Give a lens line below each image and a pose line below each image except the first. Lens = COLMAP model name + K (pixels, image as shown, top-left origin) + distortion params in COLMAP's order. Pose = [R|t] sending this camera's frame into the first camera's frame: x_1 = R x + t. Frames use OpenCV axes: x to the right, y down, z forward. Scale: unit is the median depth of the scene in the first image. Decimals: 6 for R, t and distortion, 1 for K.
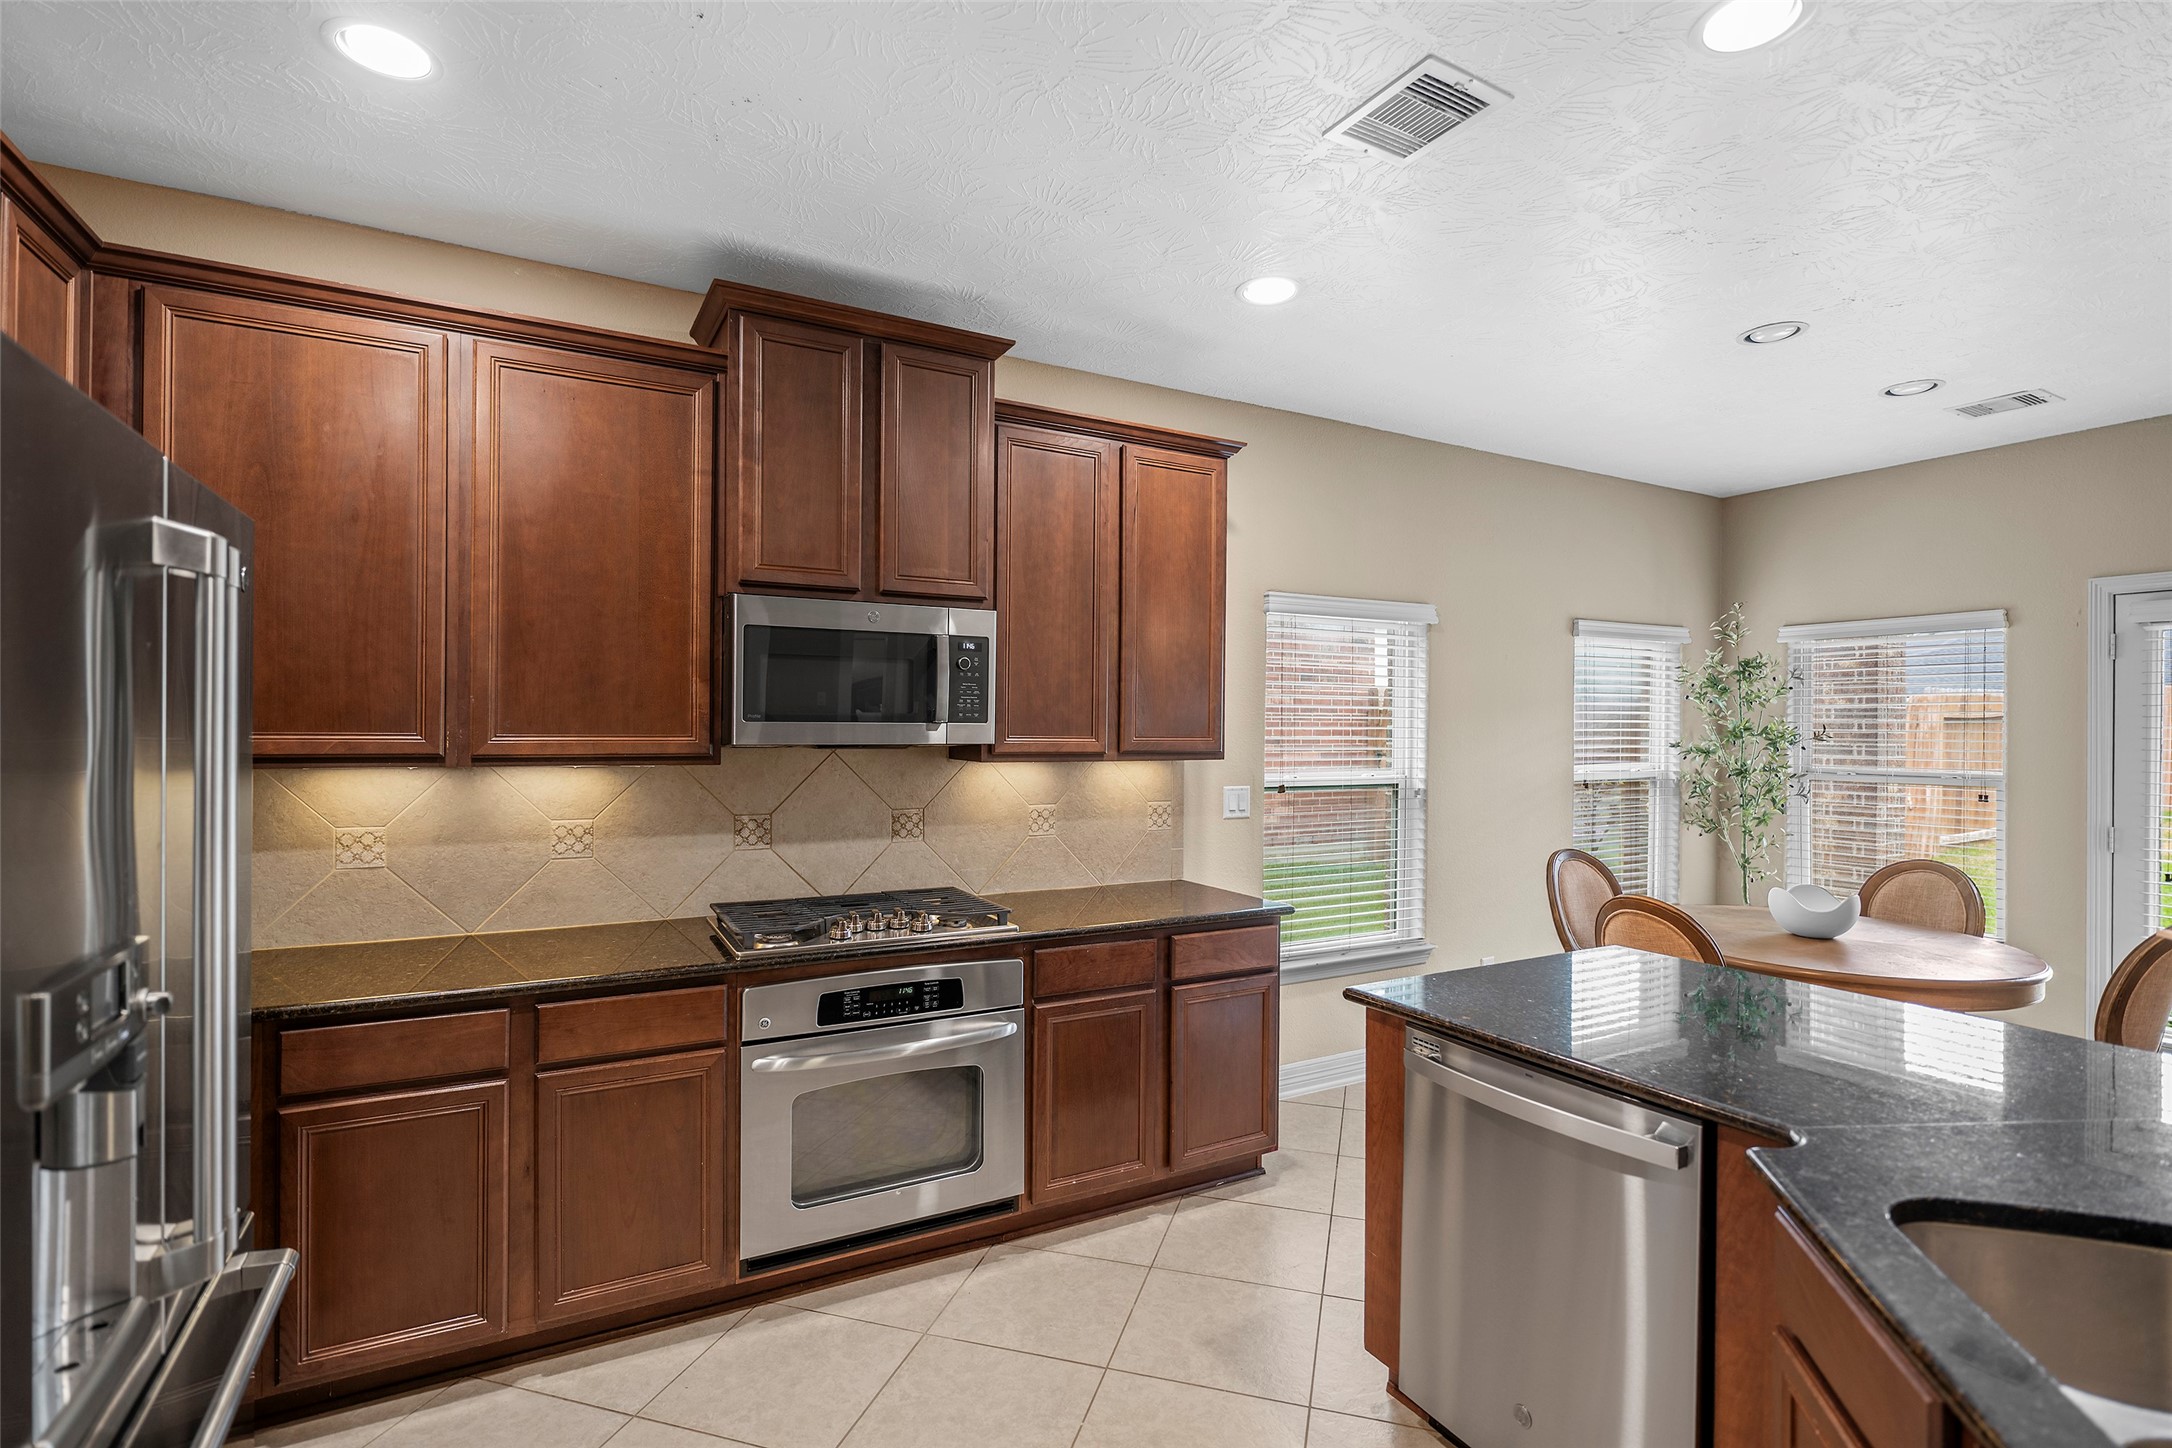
lens RADIAL K [[1010.5, 0, 1086.0], [0, 1010.5, 724.0], [0, 0, 1]] dist [-0.003319, -0.000537]
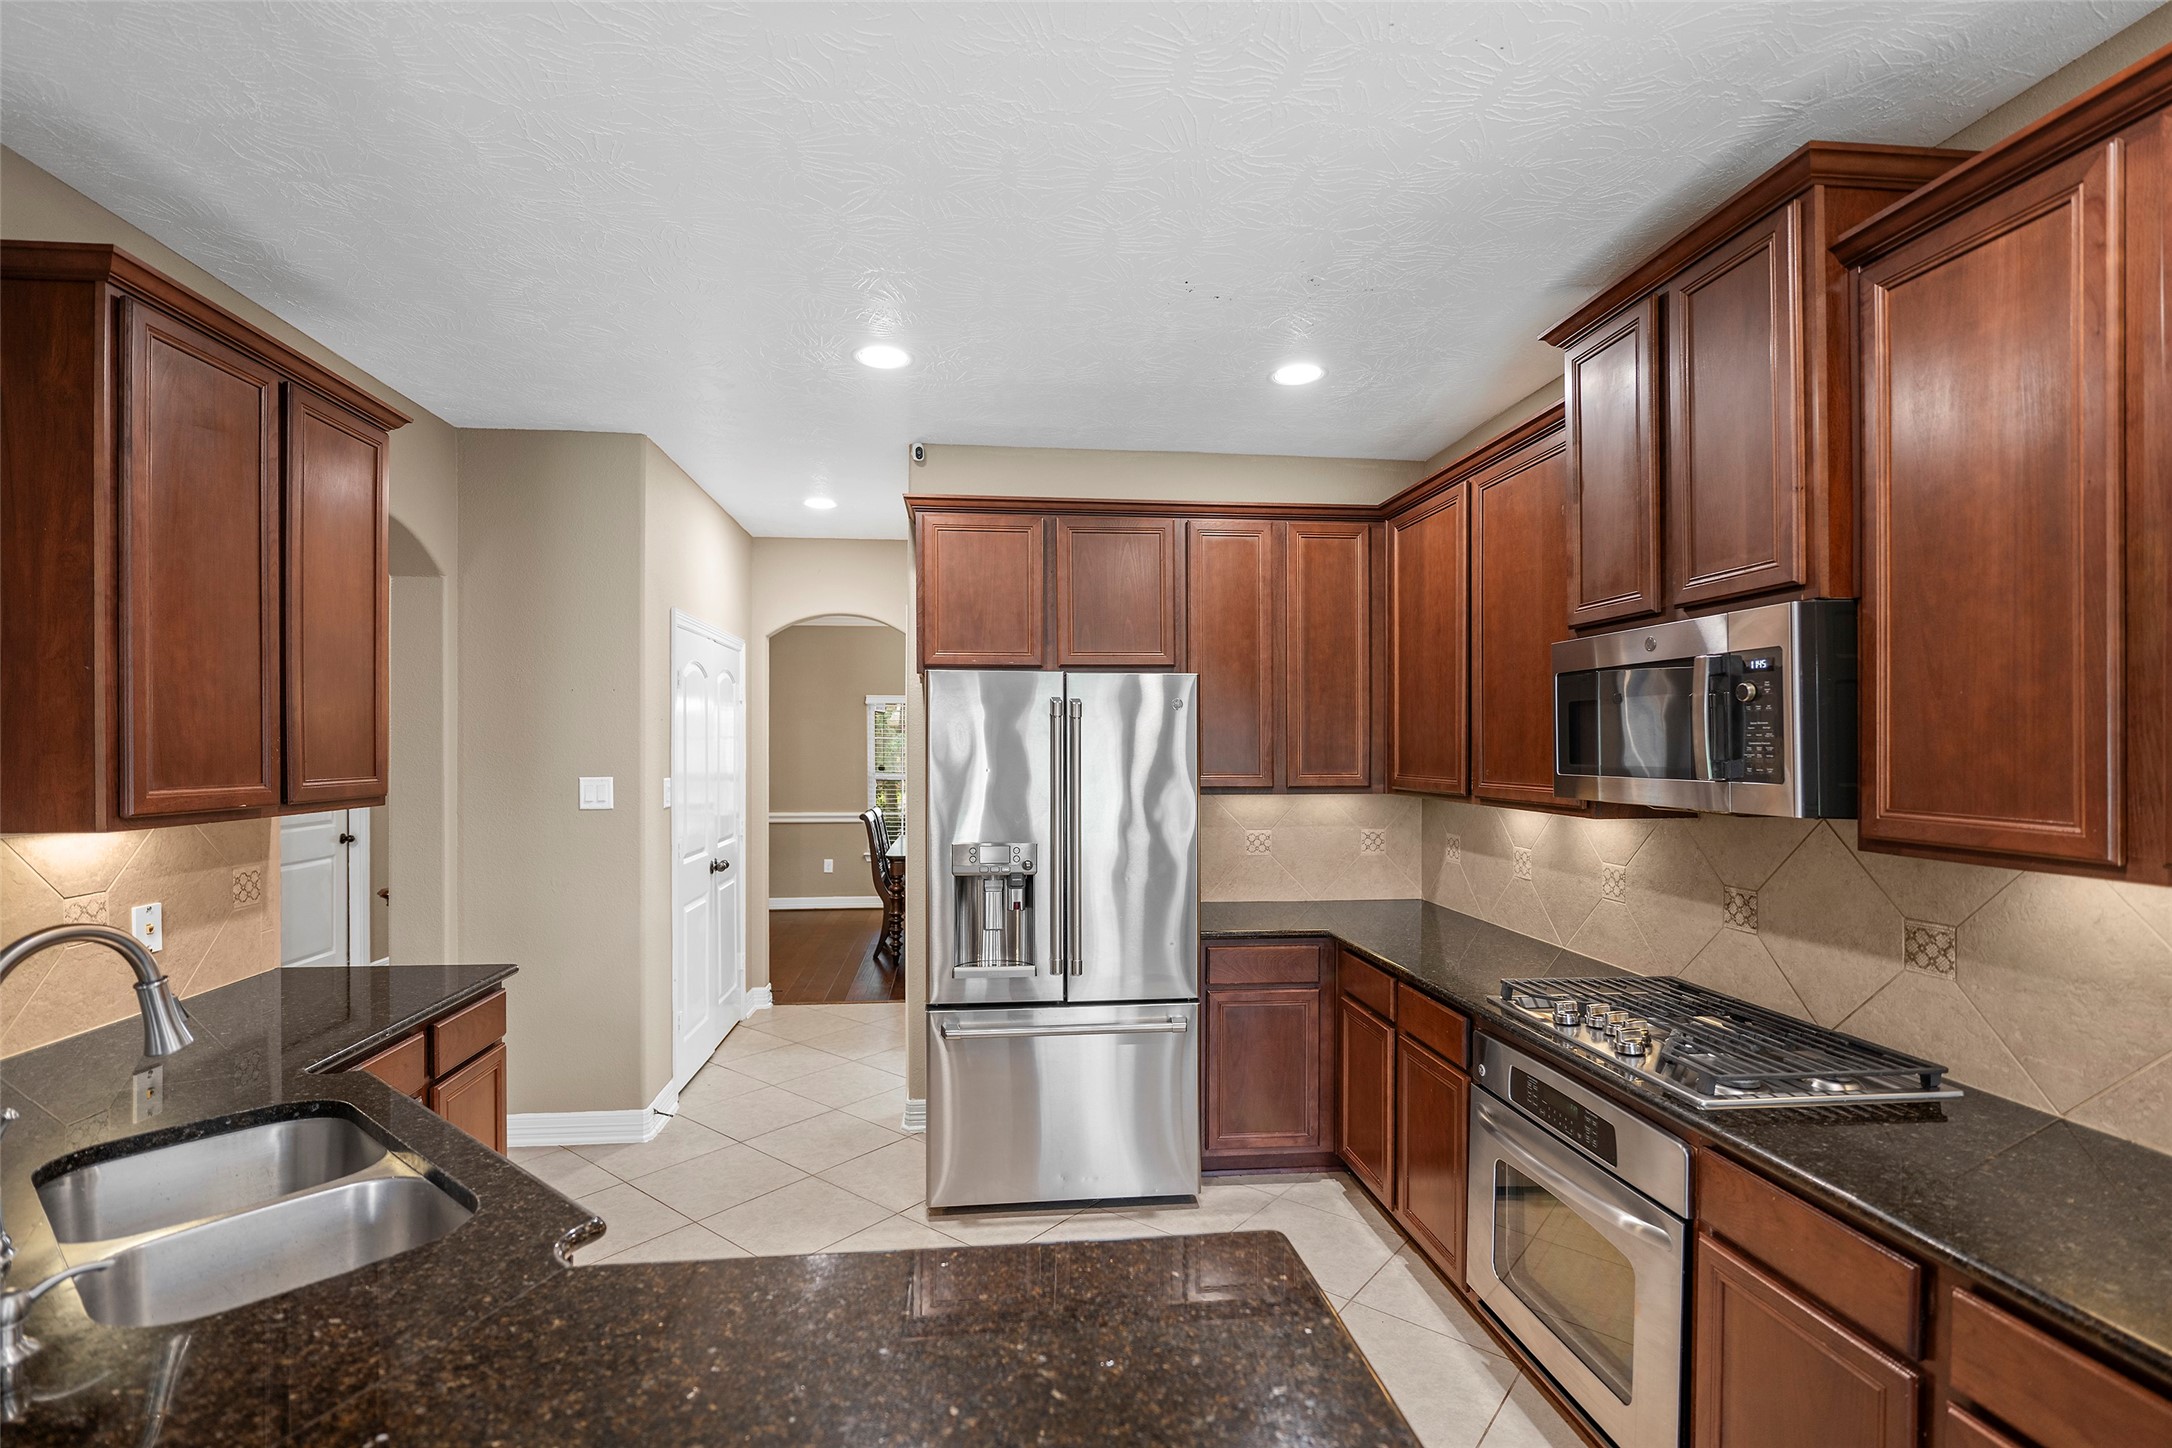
lens RADIAL K [[997.0, 0, 1081.4], [0, 997.0, 746.5], [0, 0, 1]] dist [-0.001127, -0.000323]
pose [[-0.380864, -0.008397, -0.924593, 0.590060], [-0.002605, 0.999965, -0.008008, -0.016491], [0.924628, -0.000642, -0.380872, 0.772141]]
